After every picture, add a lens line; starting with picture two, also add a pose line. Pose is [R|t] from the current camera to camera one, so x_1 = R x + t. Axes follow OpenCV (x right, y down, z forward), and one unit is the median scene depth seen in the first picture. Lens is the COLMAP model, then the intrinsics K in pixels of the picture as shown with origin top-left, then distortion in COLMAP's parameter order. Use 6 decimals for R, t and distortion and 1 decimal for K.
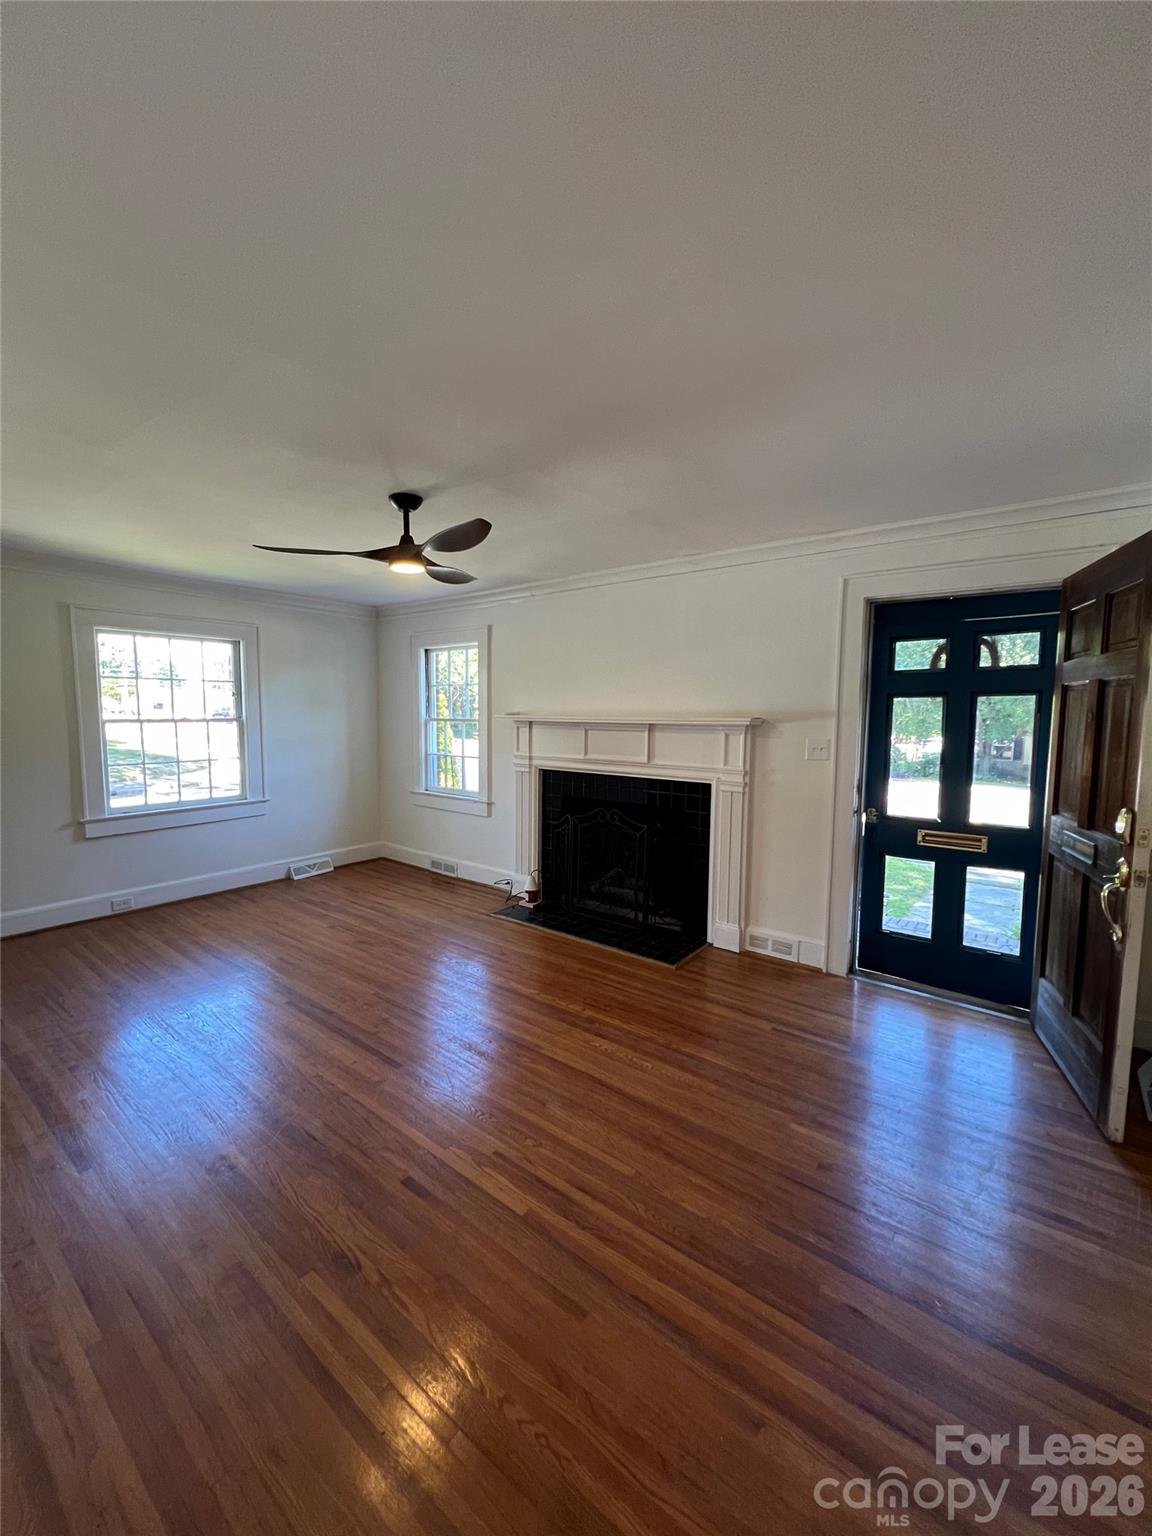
lens RADIAL K [[603.0, 0, 576.0], [0, 603.0, 768.0], [0, 0, 1]] dist [-0.036688, 0.000001]
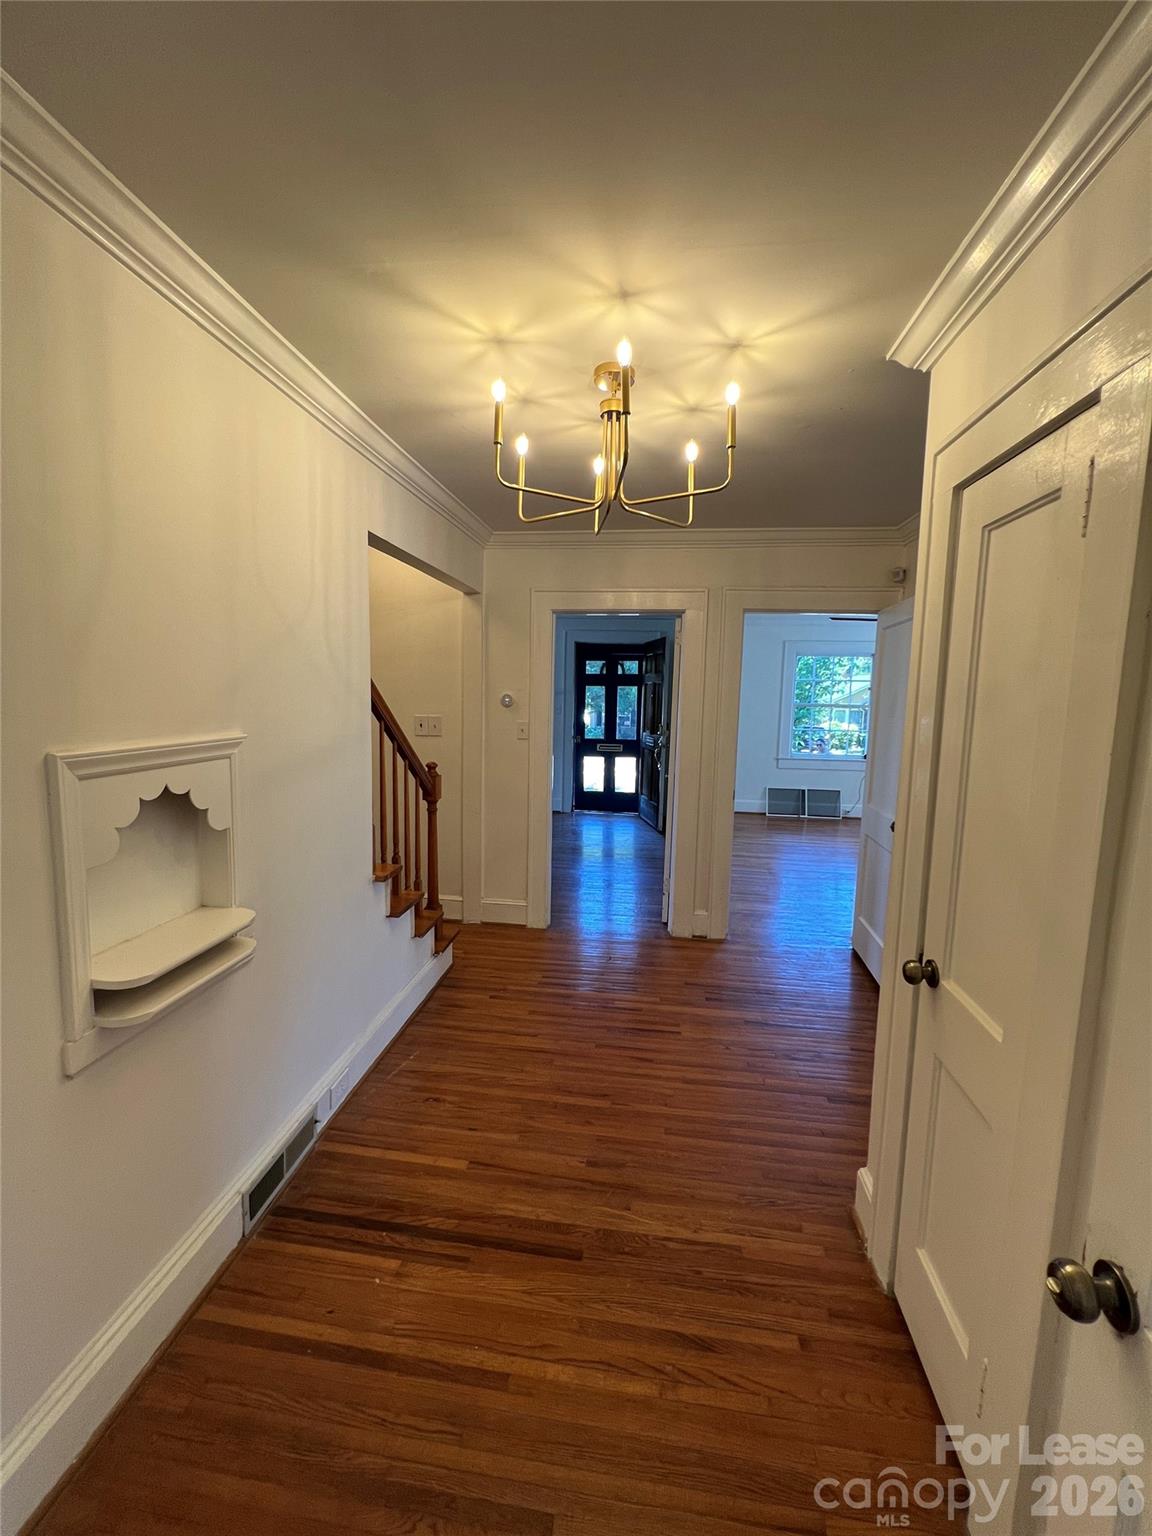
lens RADIAL K [[615.6, 0, 576.0], [0, 615.6, 768.0], [0, 0, 1]] dist [0.000794, 0.000036]
pose [[0.870047, -0.036231, 0.491635, -0.694256], [0.027240, 0.999305, 0.025438, 0.140427], [-0.492215, -0.008740, 0.870430, -1.072477]]
